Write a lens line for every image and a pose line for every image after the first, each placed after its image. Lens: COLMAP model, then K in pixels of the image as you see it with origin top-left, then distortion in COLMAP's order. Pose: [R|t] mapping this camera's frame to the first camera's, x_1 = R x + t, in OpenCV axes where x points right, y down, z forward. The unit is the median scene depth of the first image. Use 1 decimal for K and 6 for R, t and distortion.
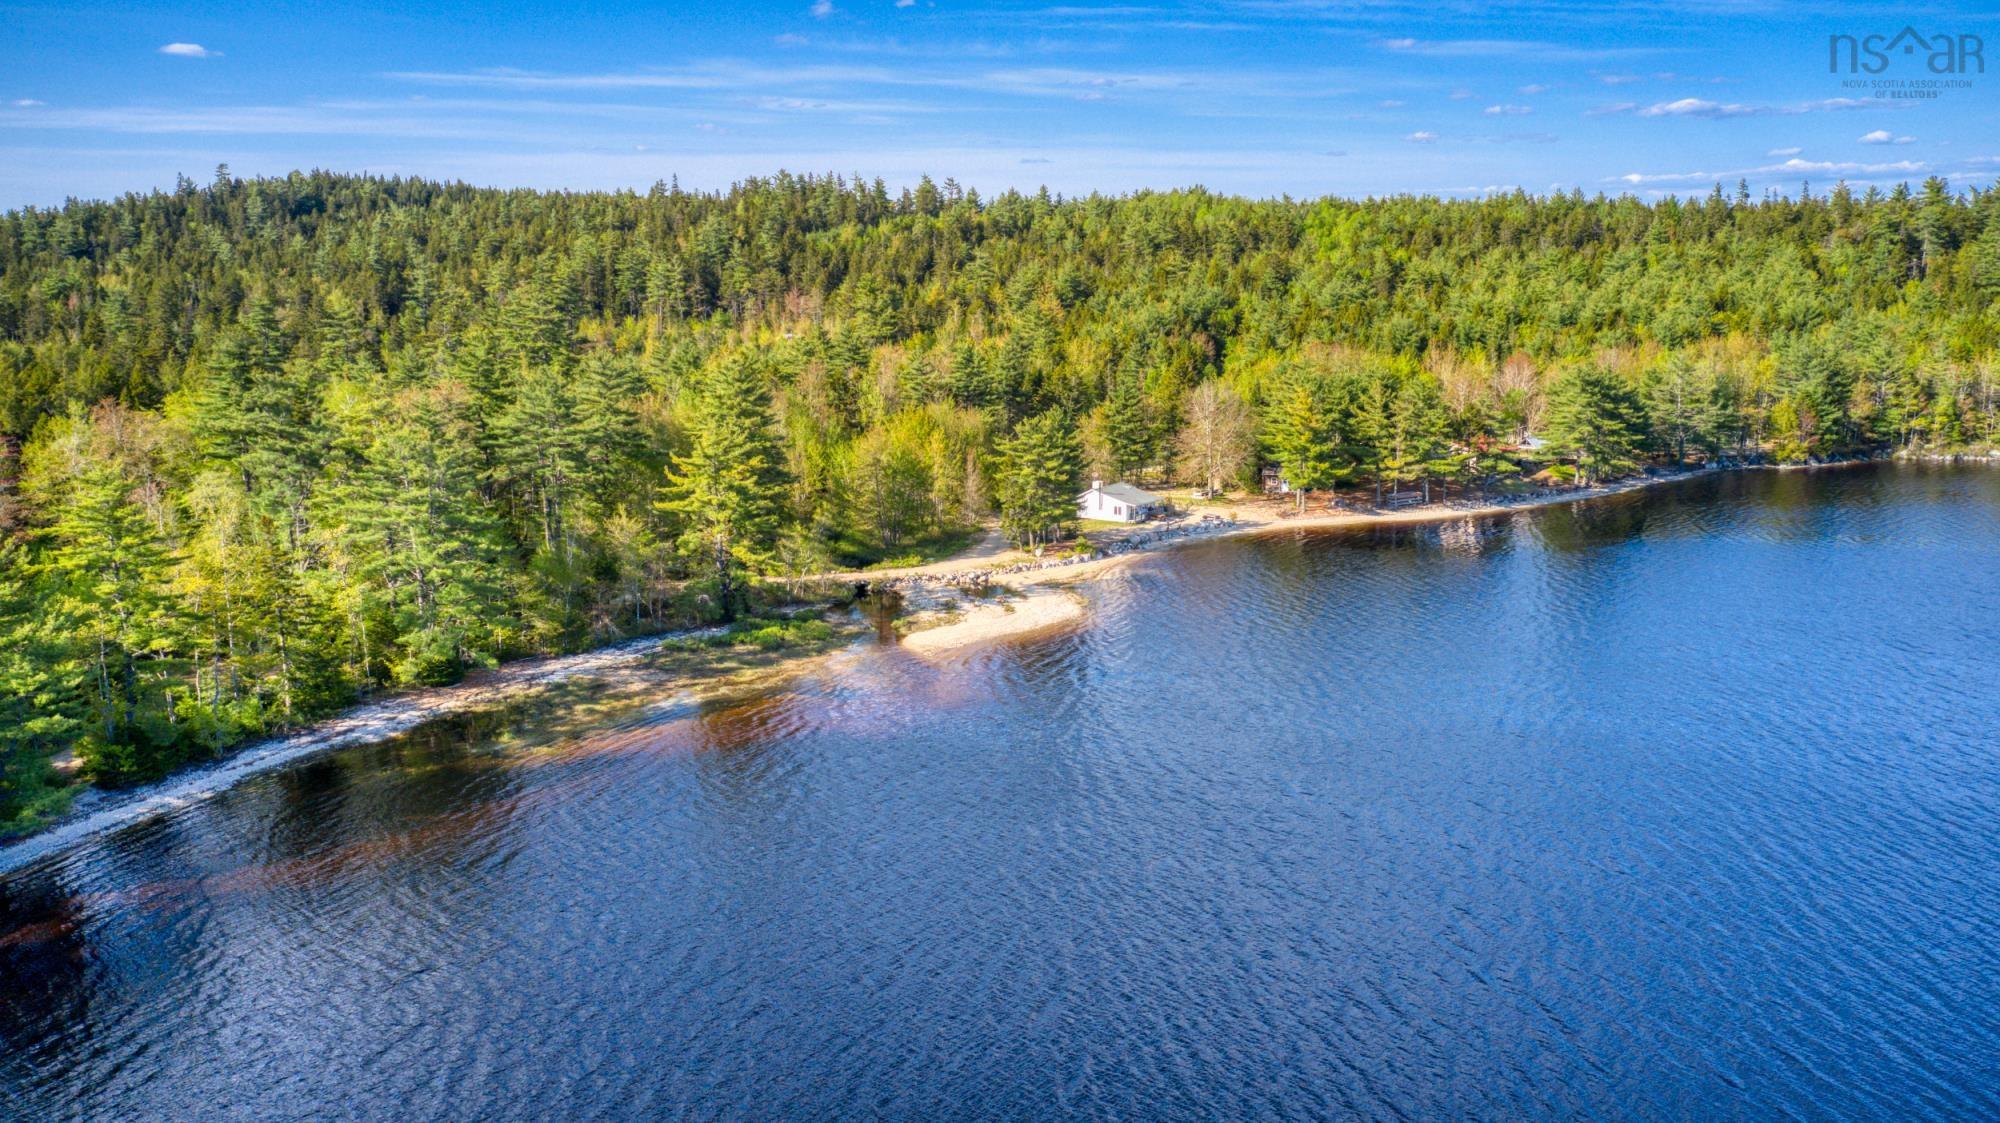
lens RADIAL K [[1561.5, 0, 1000.8], [0, 1561.5, 567.6], [0, 0, 1]] dist [-0.007376, 0.015743]
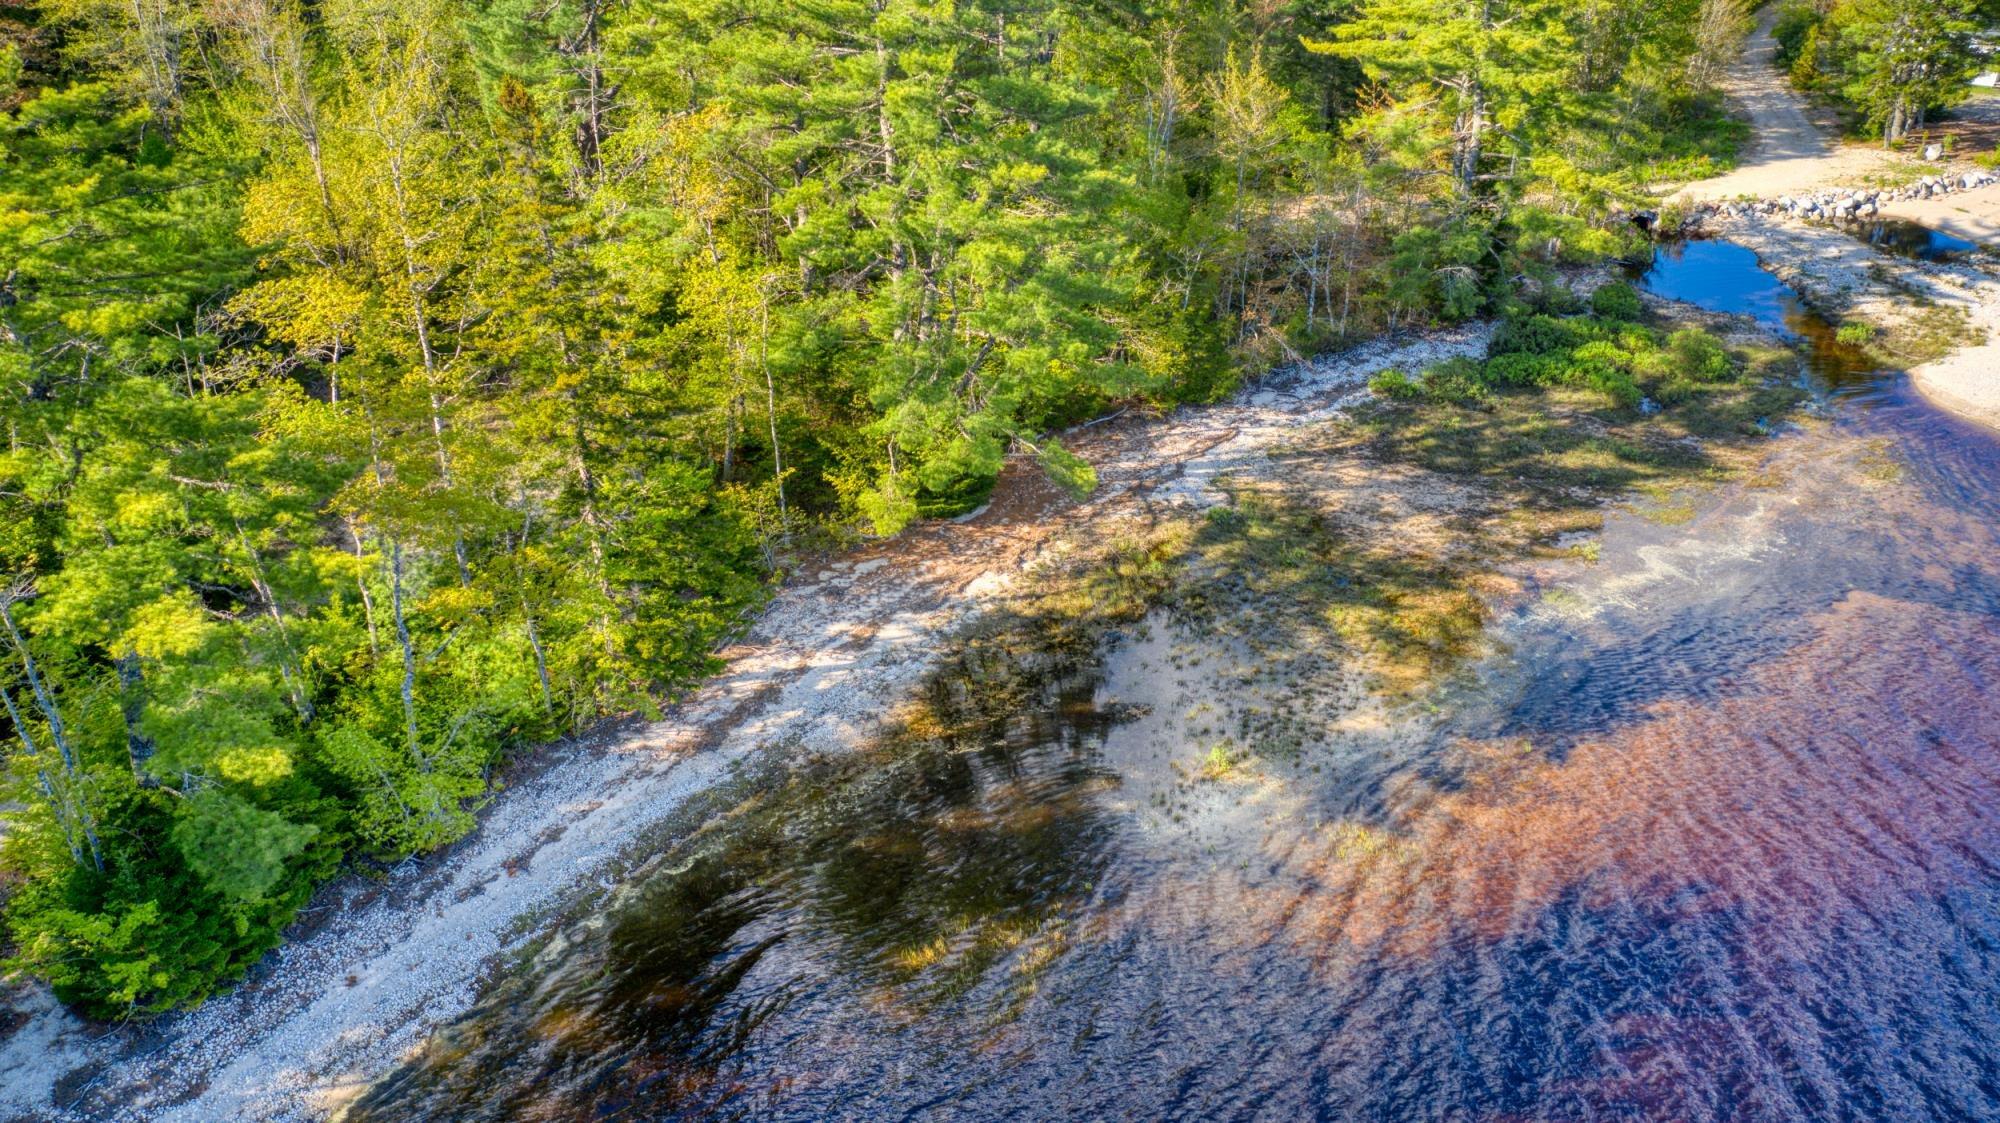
lens RADIAL K [[1561.5, 0, 1000.8], [0, 1561.5, 567.6], [0, 0, 1]] dist [-0.007376, 0.015743]
pose [[0.990206, 0.062220, -0.124981, -0.283855], [-0.023511, 0.956733, 0.290017, -0.028428], [0.137618, -0.284238, 0.948825, 0.593771]]
